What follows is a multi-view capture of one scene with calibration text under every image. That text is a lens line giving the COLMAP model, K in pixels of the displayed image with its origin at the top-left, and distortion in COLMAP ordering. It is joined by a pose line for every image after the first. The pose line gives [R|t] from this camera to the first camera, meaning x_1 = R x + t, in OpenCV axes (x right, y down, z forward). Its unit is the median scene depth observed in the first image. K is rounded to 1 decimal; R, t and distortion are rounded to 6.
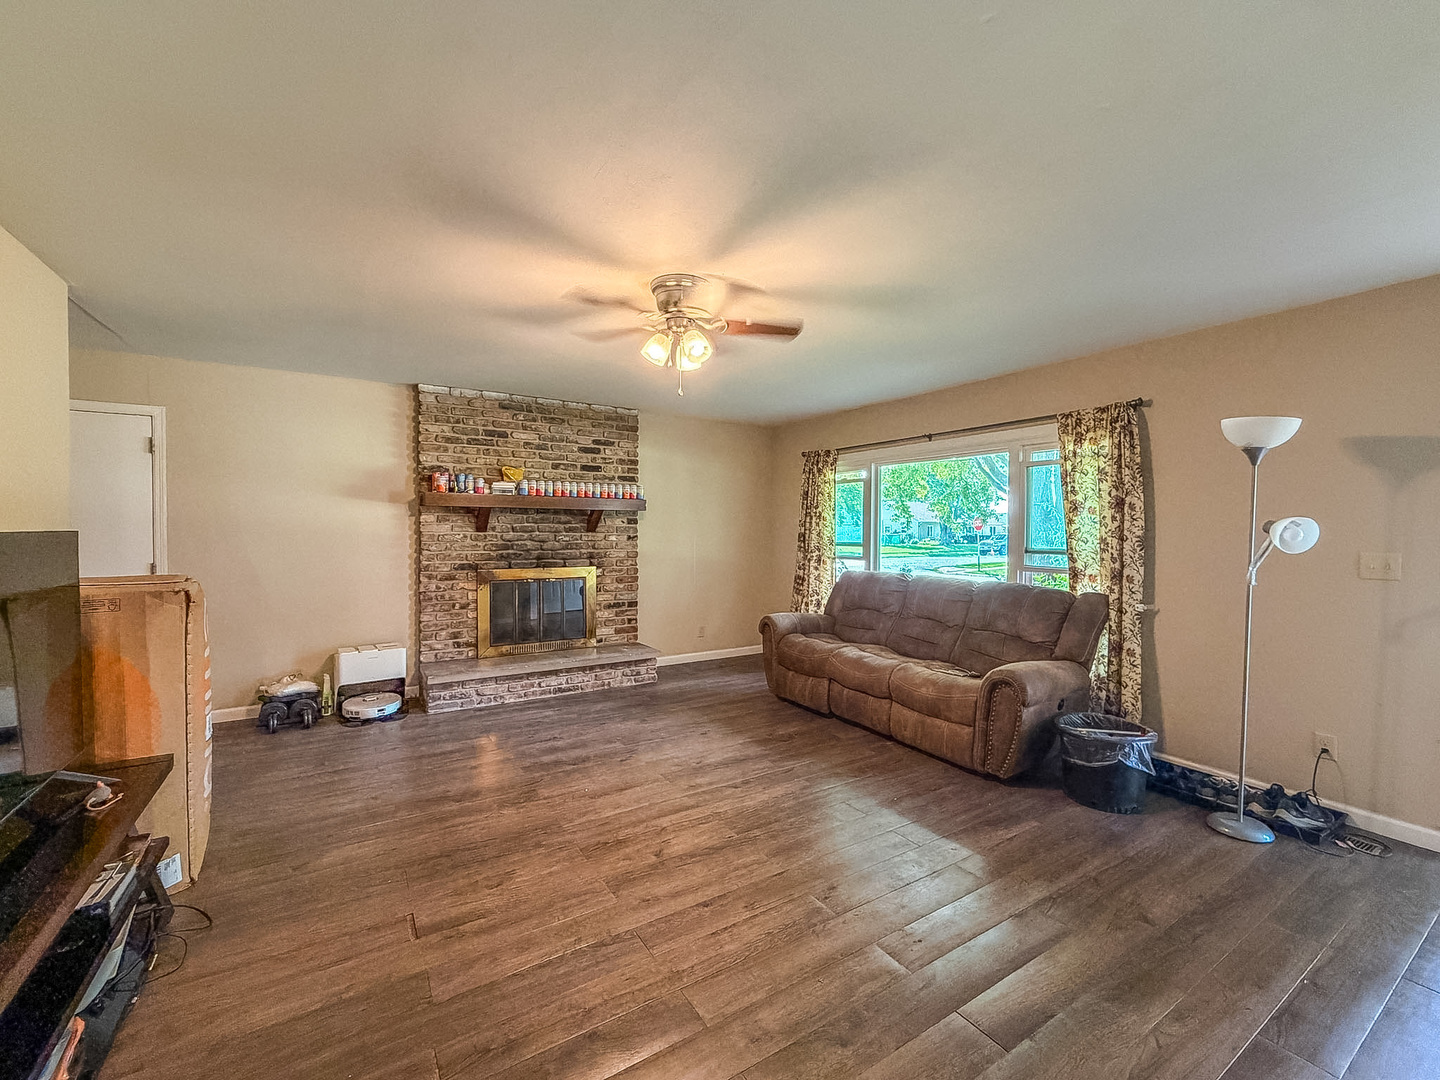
lens RADIAL K [[584.6, 0, 740.2], [0, 584.6, 555.0], [0, 0, 1]] dist [0.001020, -0.000409]
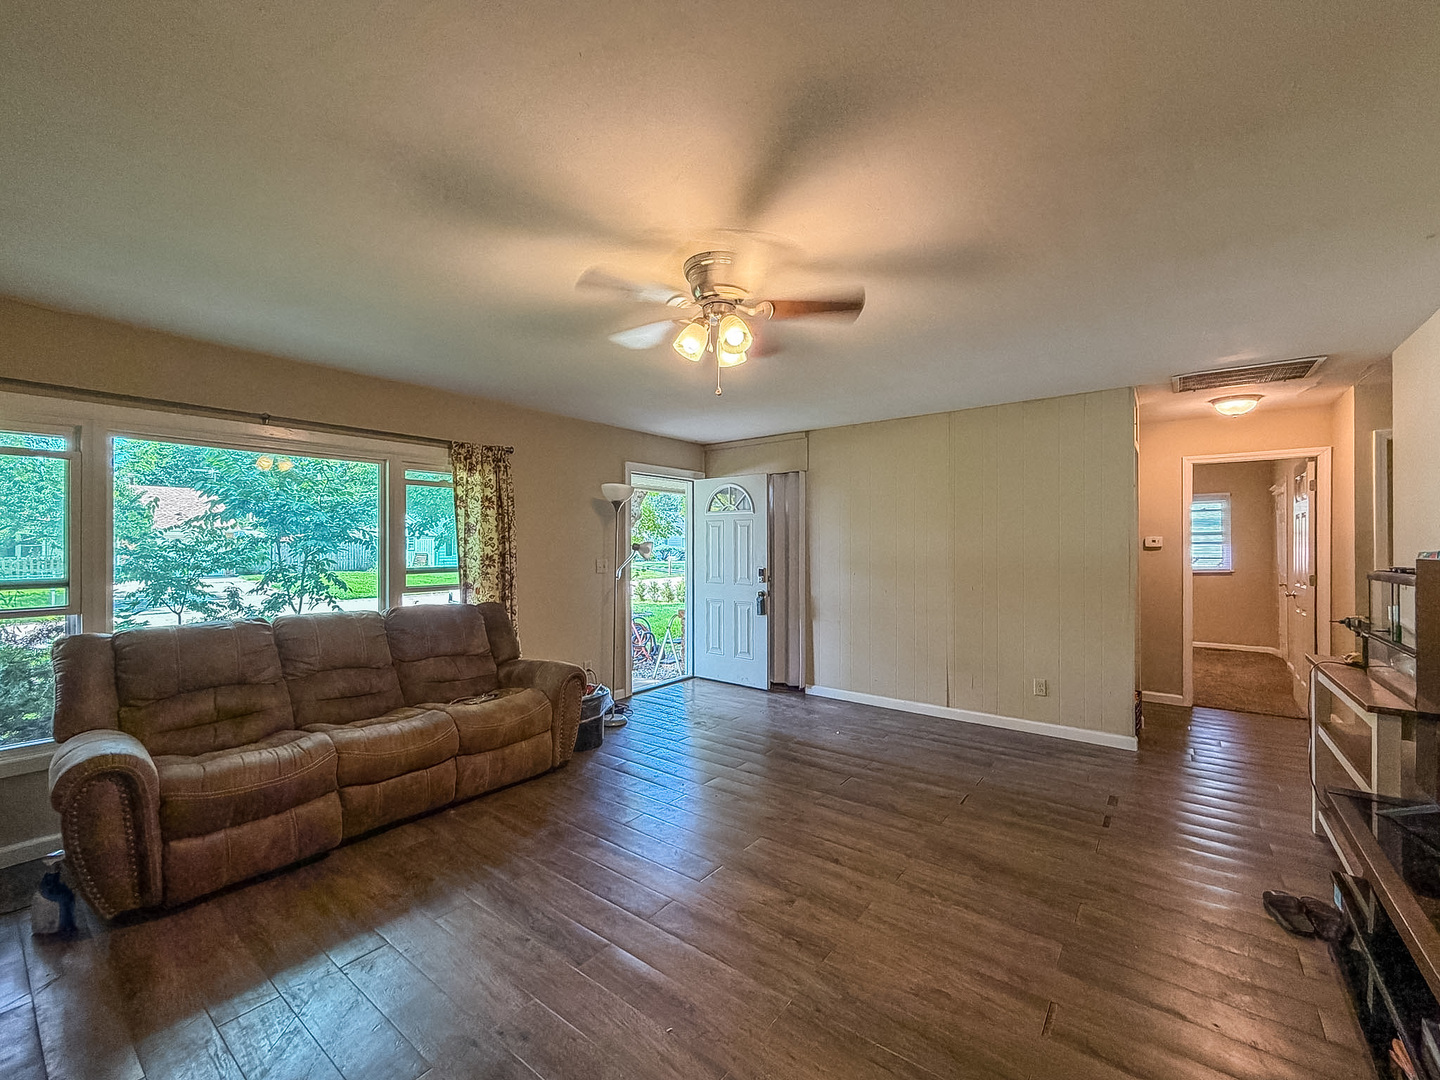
lens RADIAL K [[616.4, 0, 708.3], [0, 616.4, 539.7], [0, 0, 1]] dist [-0.004112, -0.000059]
pose [[-0.313917, 0.011036, 0.949386, -0.537875], [0.050244, 0.998724, 0.005003, -0.034417], [-0.948120, 0.049271, -0.314071, 0.734798]]
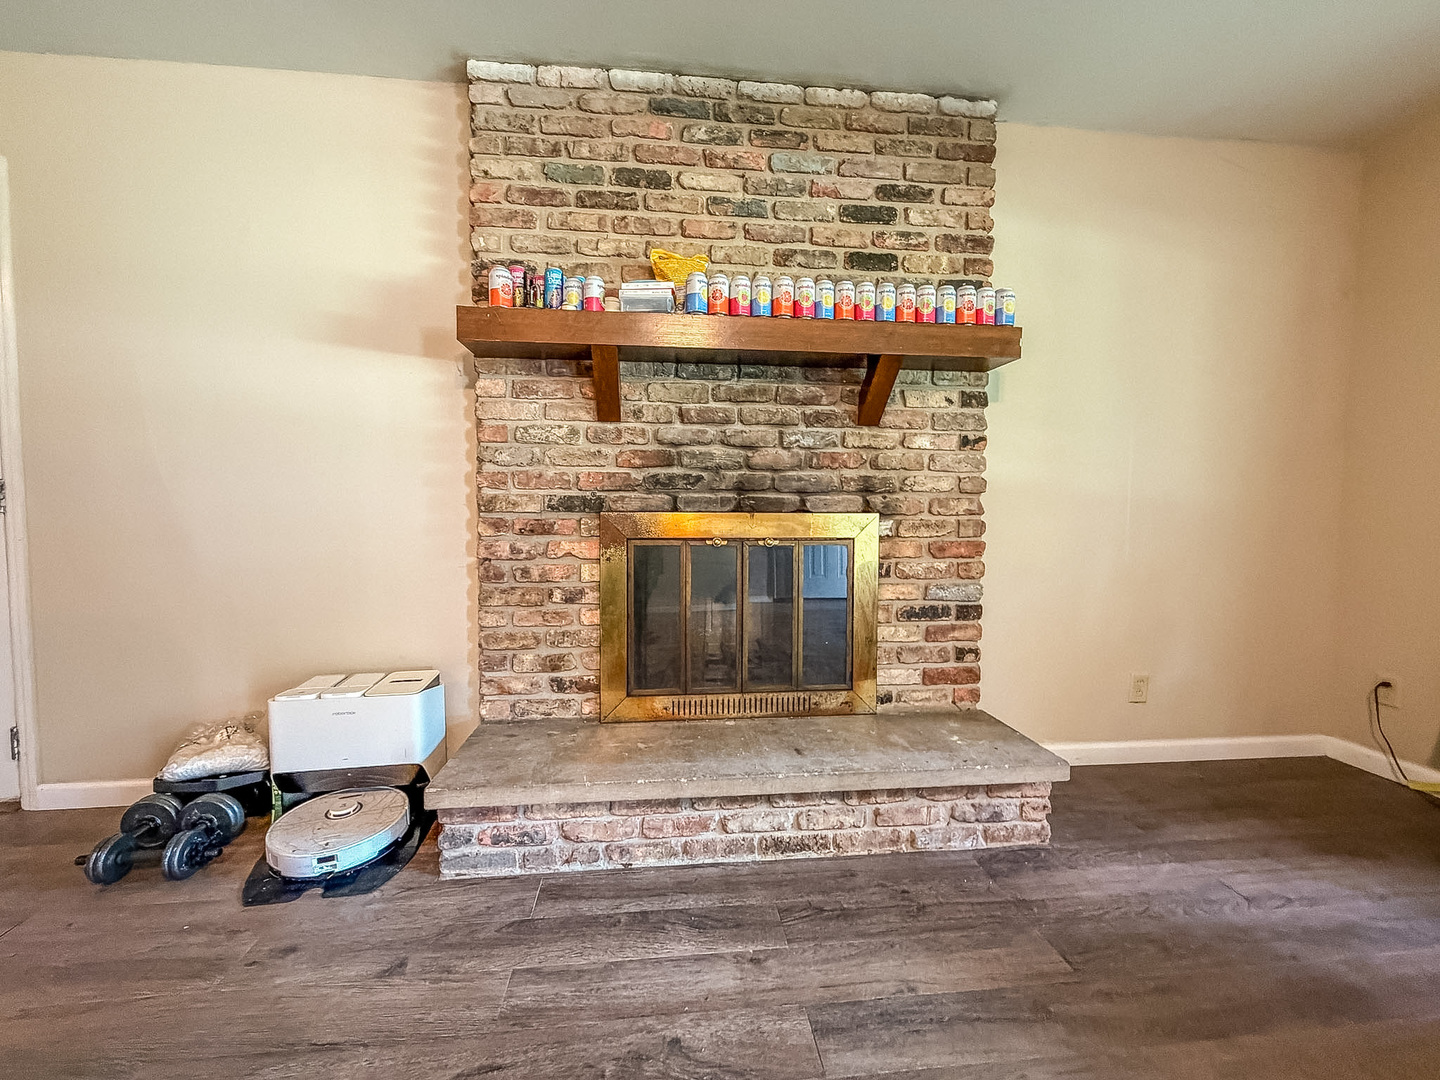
lens RADIAL K [[584.6, 0, 745.7], [0, 584.6, 530.6], [0, 0, 1]] dist [0.001020, -0.000409]
pose [[0.901598, 0.012188, -0.432404, -0.174558], [-0.017978, 0.999795, -0.009304, 0.041251], [0.432202, 0.016162, 0.901632, 0.672435]]
